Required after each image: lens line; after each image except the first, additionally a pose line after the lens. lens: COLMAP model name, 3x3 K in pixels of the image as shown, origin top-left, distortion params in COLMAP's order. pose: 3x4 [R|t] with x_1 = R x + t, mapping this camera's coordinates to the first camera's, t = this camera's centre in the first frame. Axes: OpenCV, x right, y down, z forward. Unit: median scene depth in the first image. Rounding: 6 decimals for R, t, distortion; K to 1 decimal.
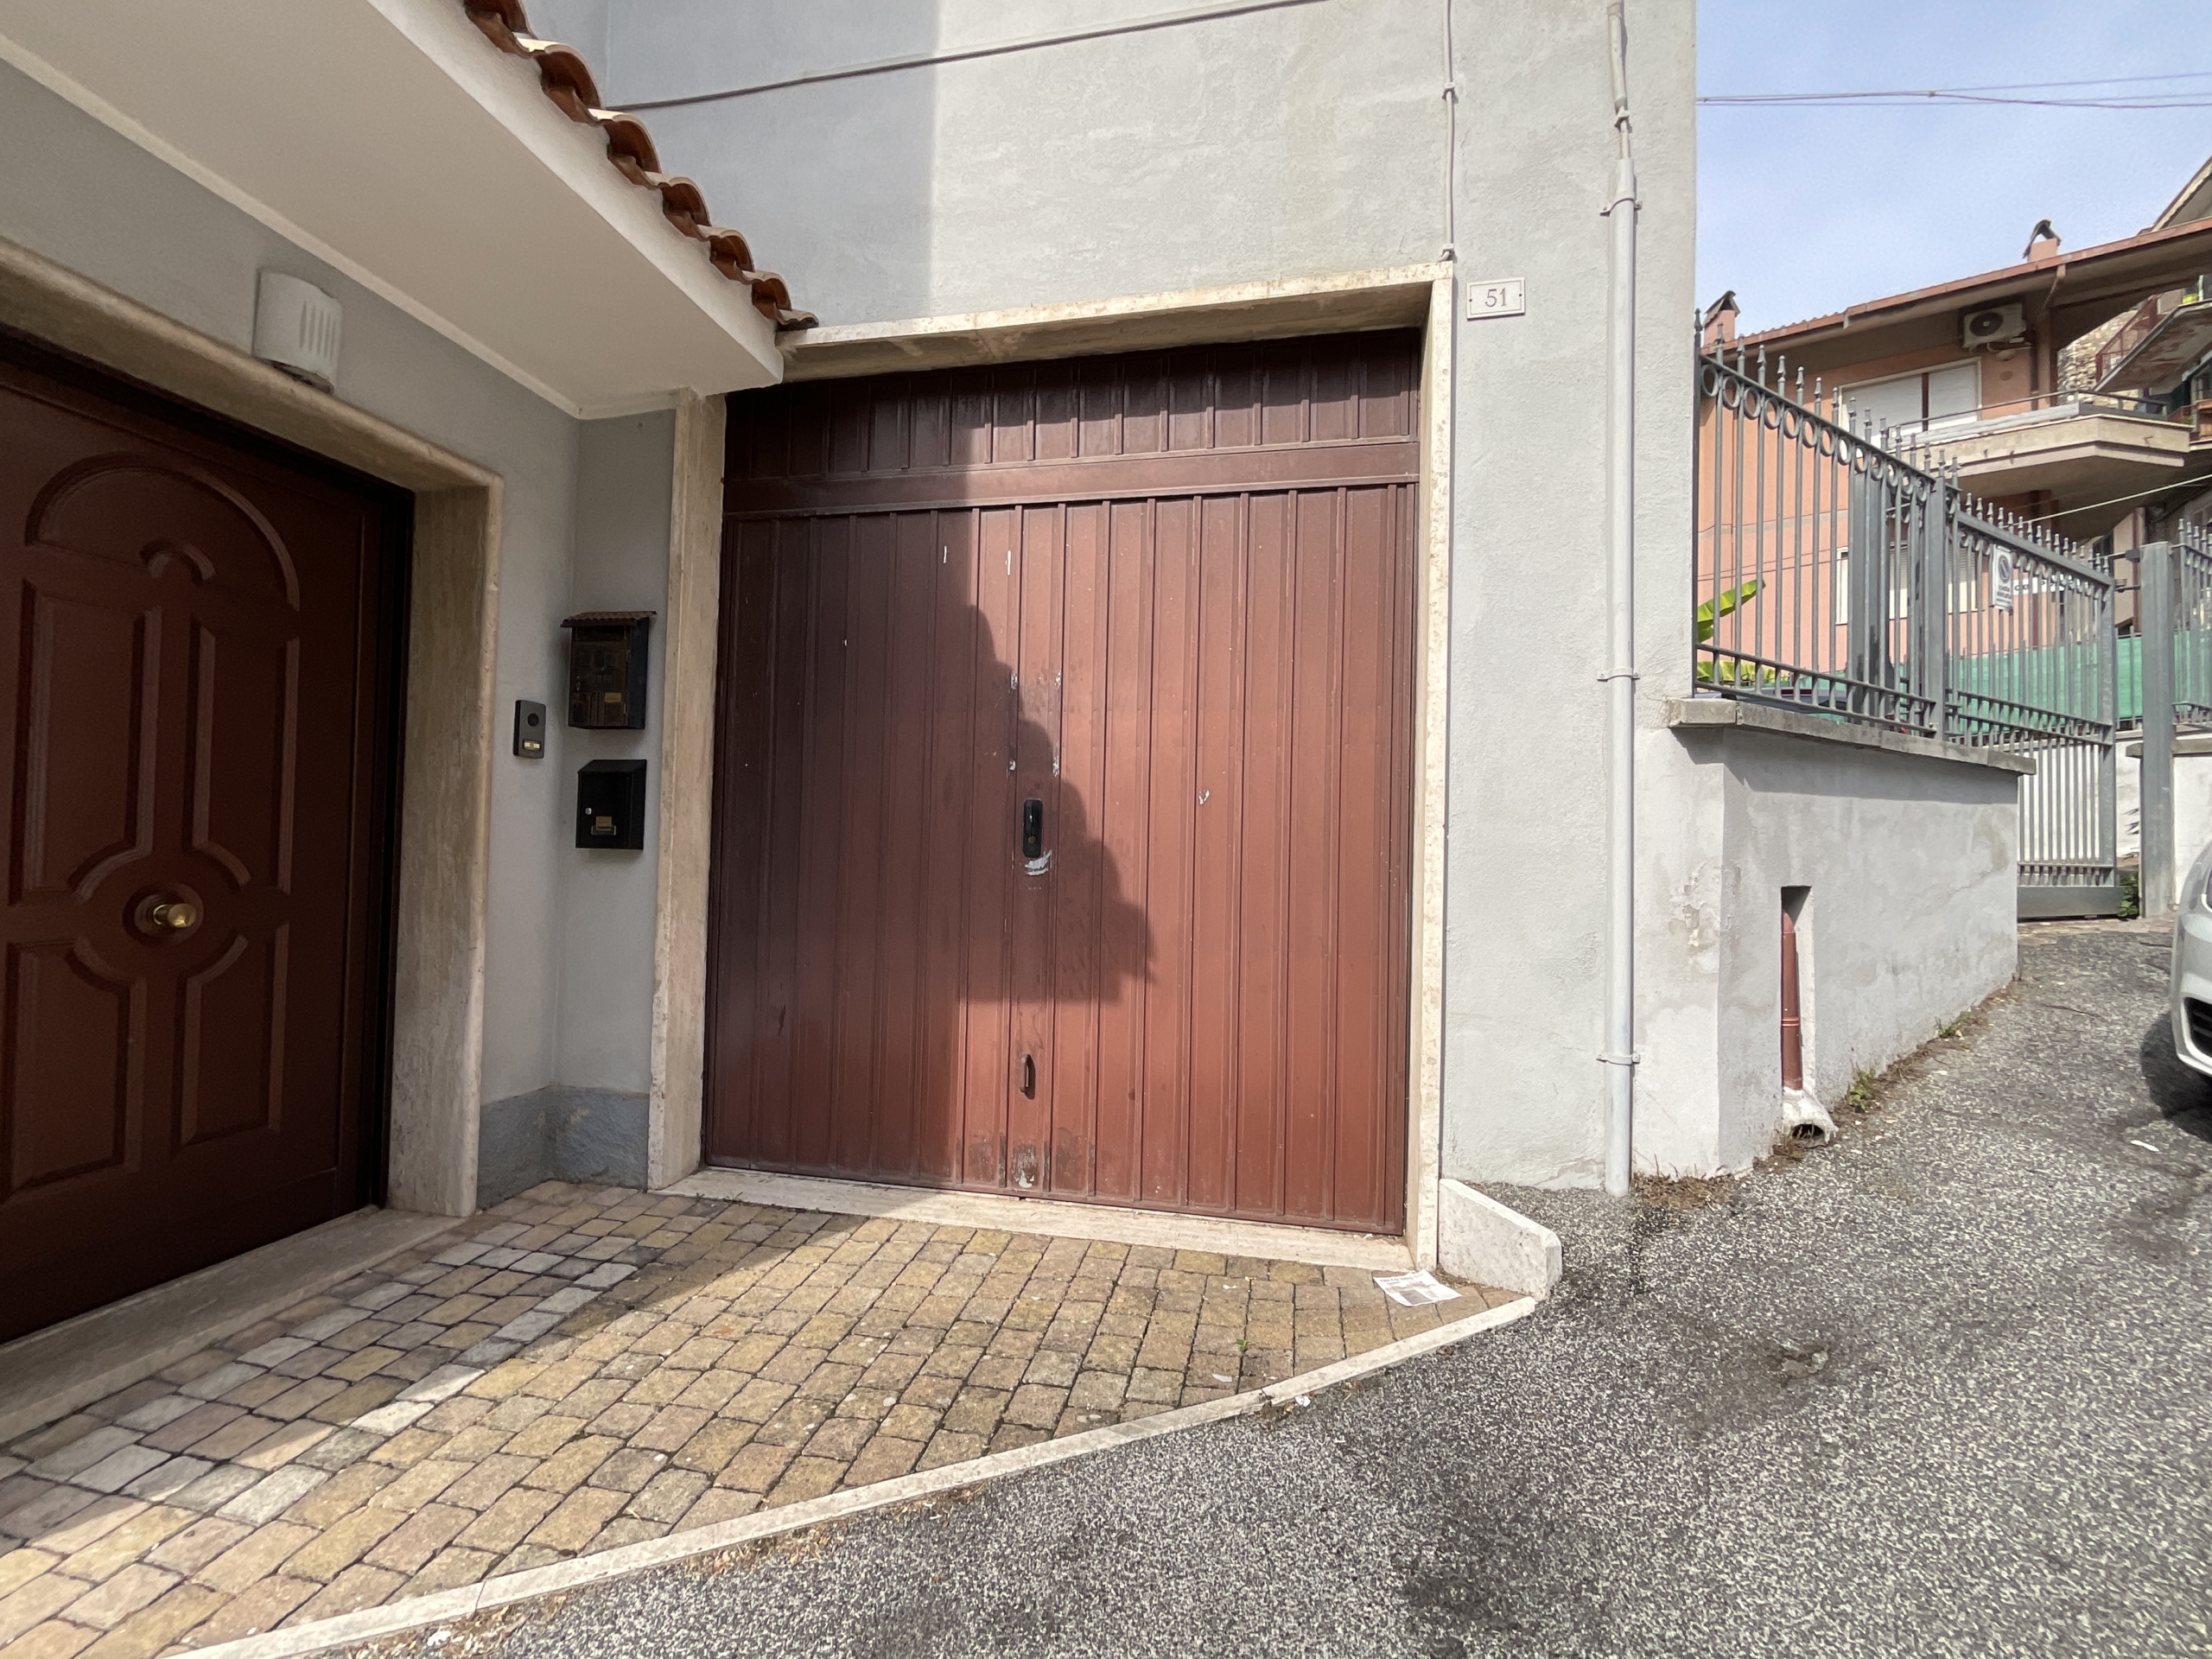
lens RADIAL K [[900.9, 0, 1104.5], [0, 900.9, 826.9], [0, 0, 1]] dist [-0.002559, 0.001298]
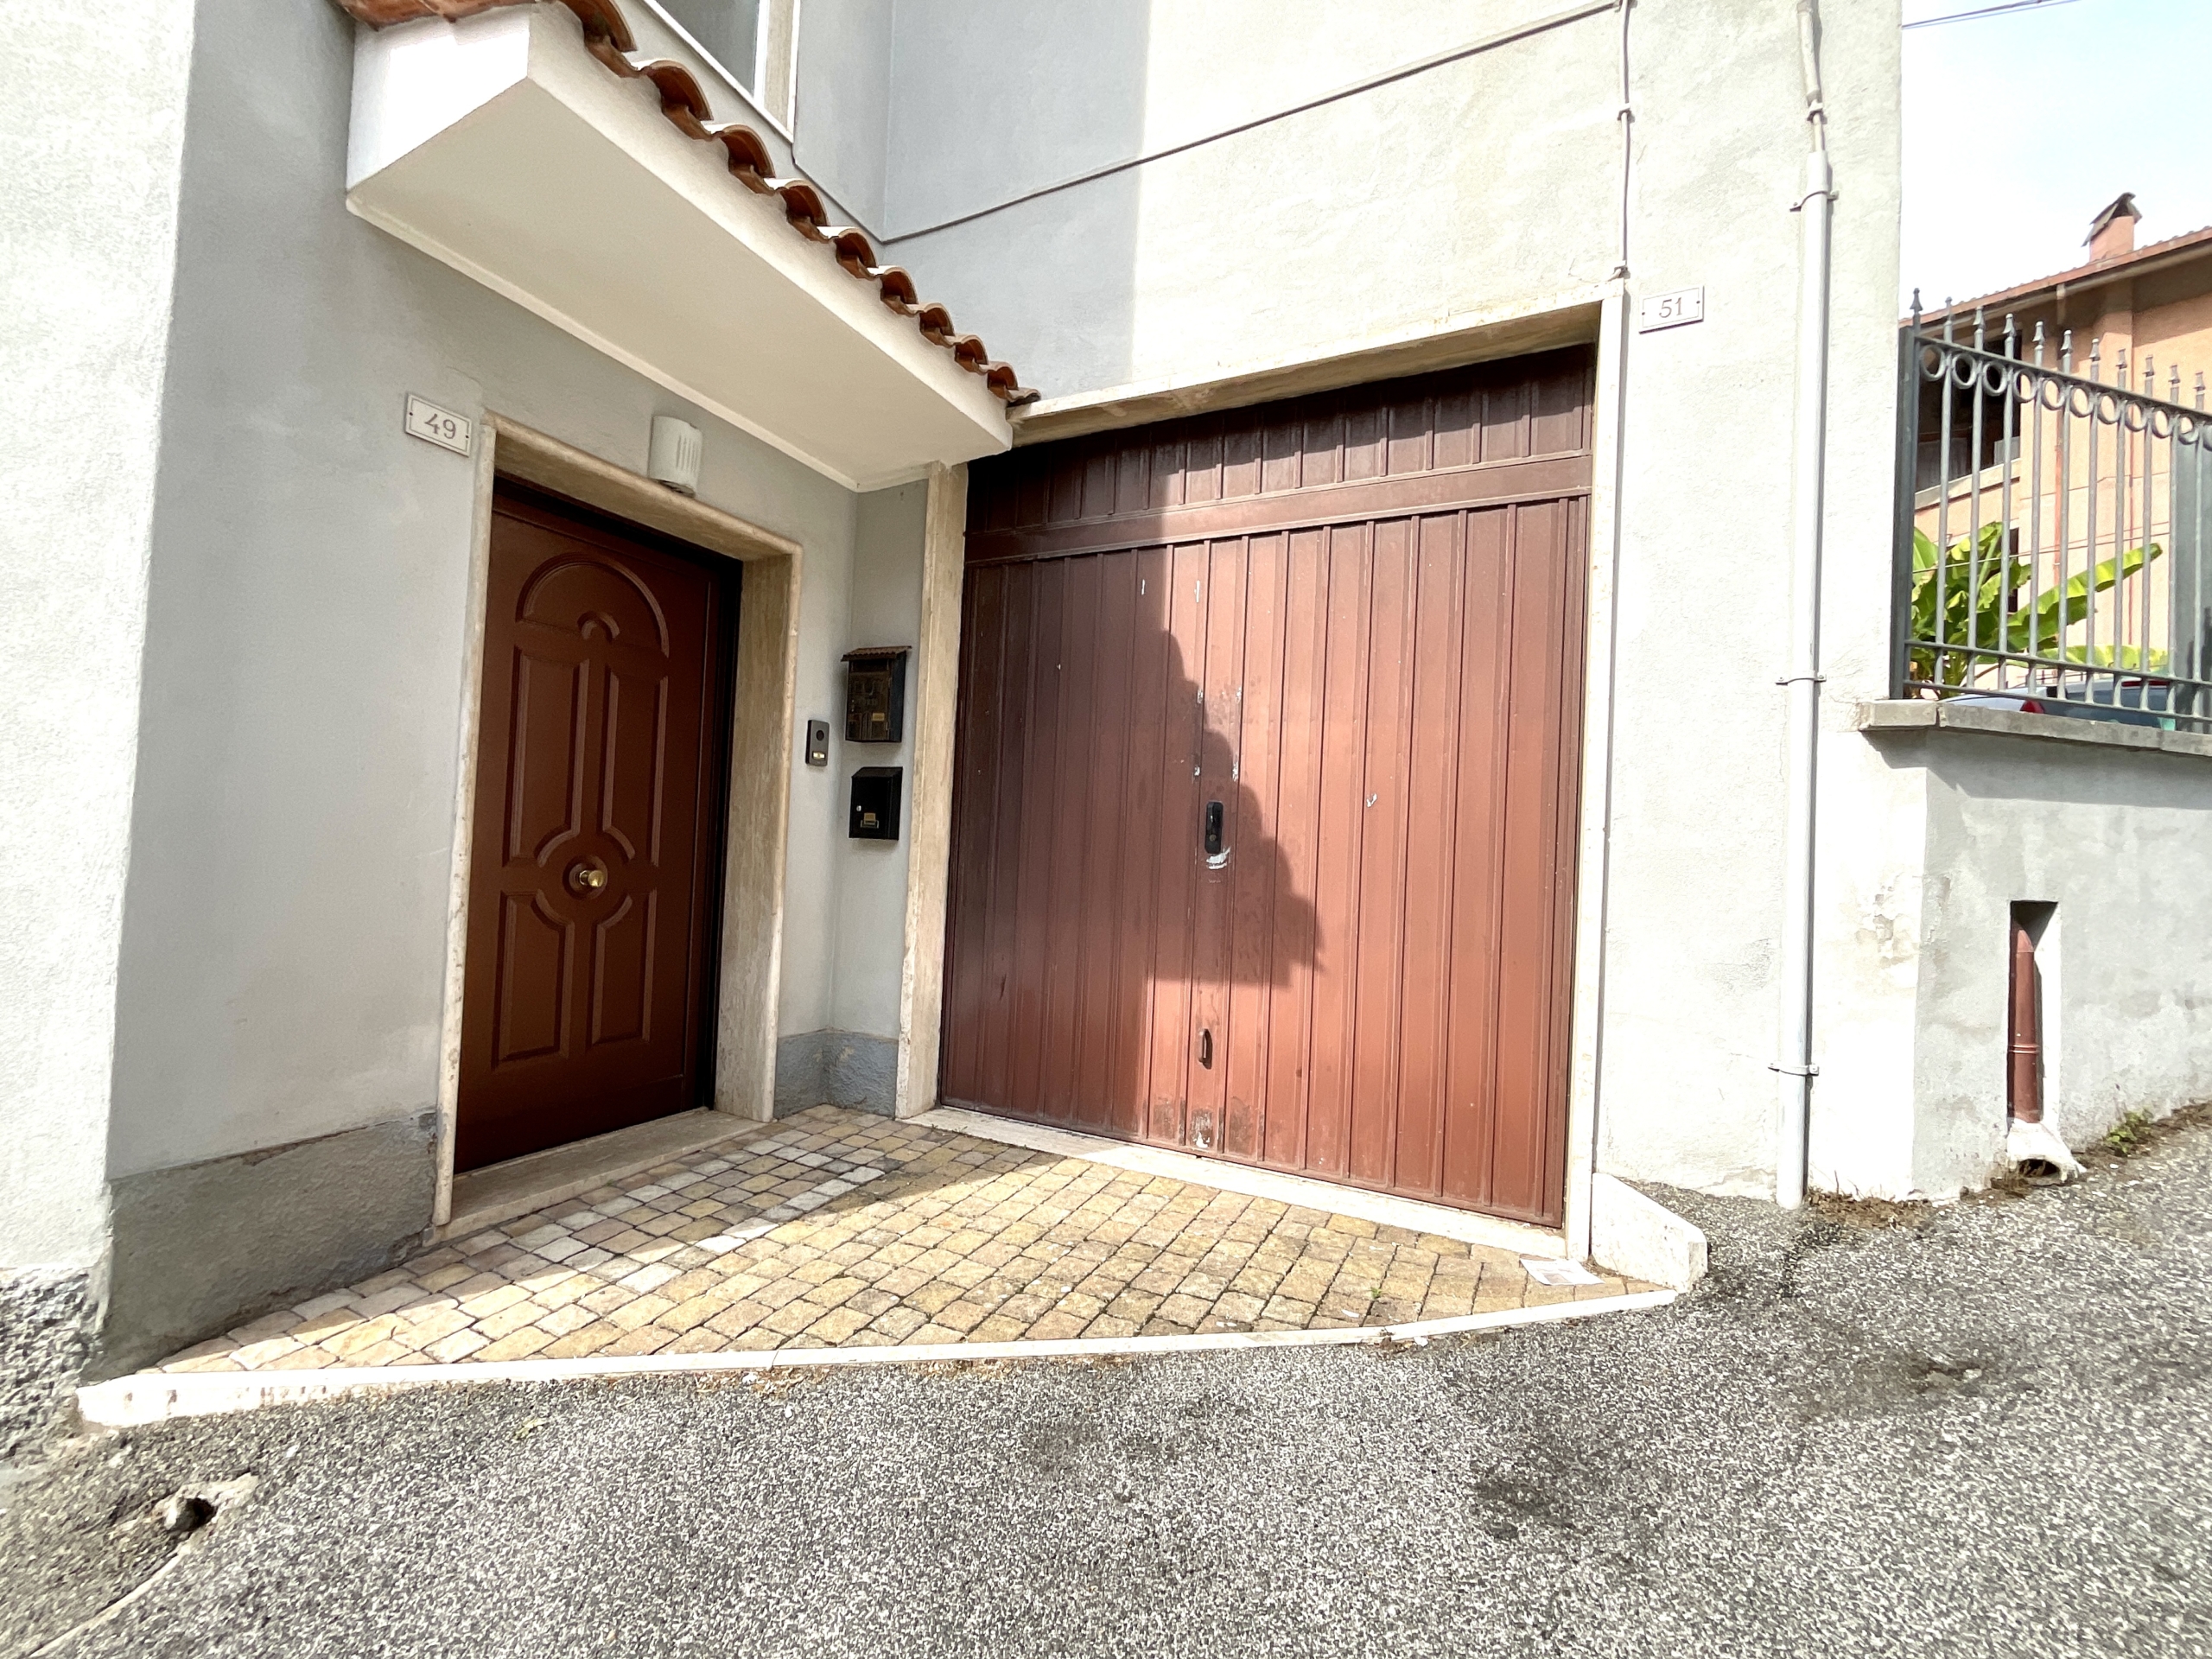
lens RADIAL K [[900.9, 0, 1100.5], [0, 900.9, 824.3], [0, 0, 1]] dist [-0.002559, 0.001298]
pose [[0.965682, 0.014151, -0.259340, 0.087805], [-0.017126, 0.999811, -0.009215, 0.012384], [0.259161, 0.013340, 0.965742, -0.137929]]
